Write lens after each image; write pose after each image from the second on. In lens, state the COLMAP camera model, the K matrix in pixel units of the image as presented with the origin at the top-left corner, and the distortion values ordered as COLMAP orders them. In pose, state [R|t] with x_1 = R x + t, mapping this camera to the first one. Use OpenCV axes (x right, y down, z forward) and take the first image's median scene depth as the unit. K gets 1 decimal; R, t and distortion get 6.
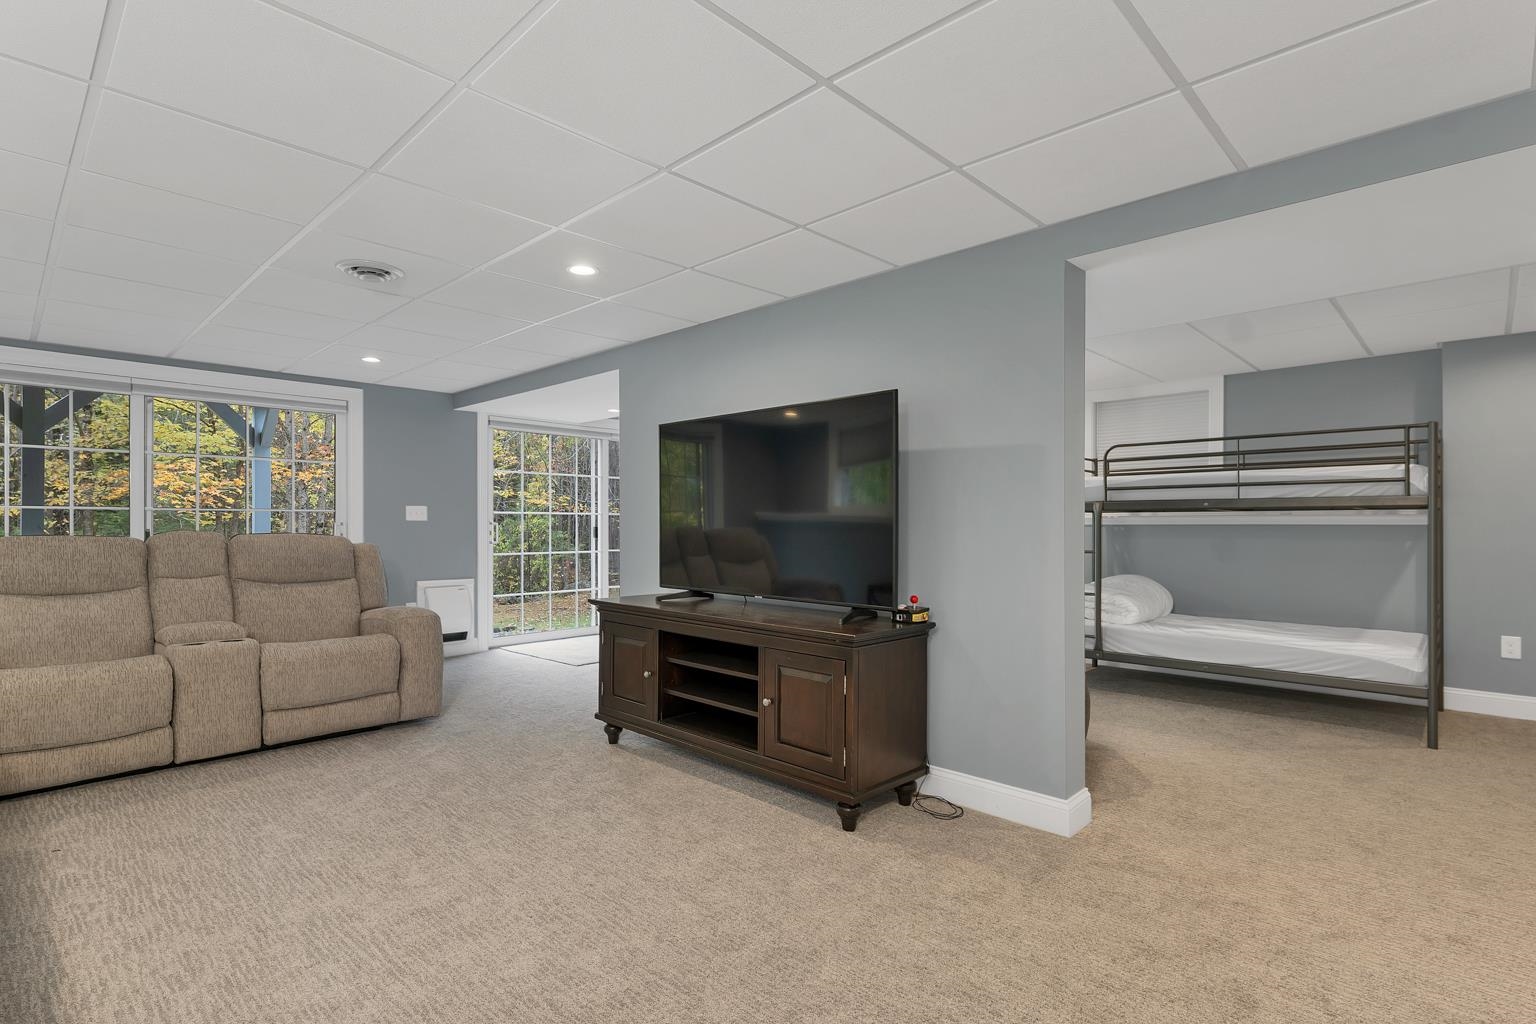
lens RADIAL K [[749.1, 0, 765.6], [0, 749.1, 519.0], [0, 0, 1]] dist [-0.003947, -0.000406]
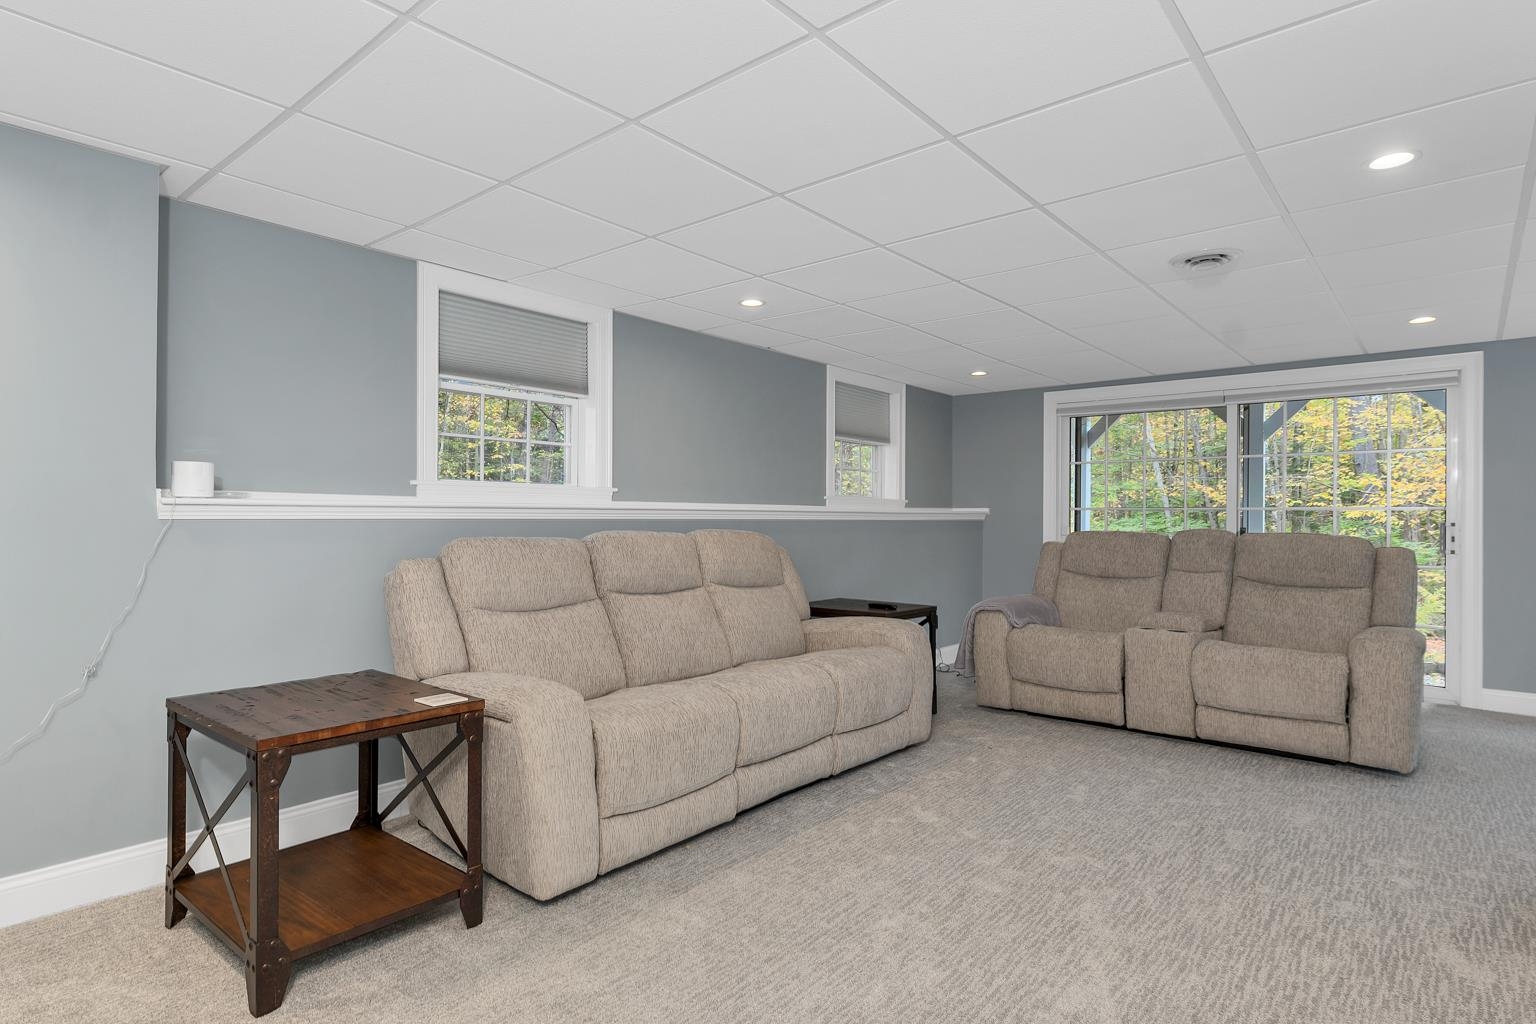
lens RADIAL K [[827.1, 0, 764.9], [0, 827.1, 512.0], [0, 0, 1]] dist [0.002347, -0.000002]
pose [[0.059617, -0.005634, -0.998205, 1.294522], [0.000661, 0.999984, -0.005604, -0.009915], [0.998221, -0.000326, 0.059620, 0.970802]]
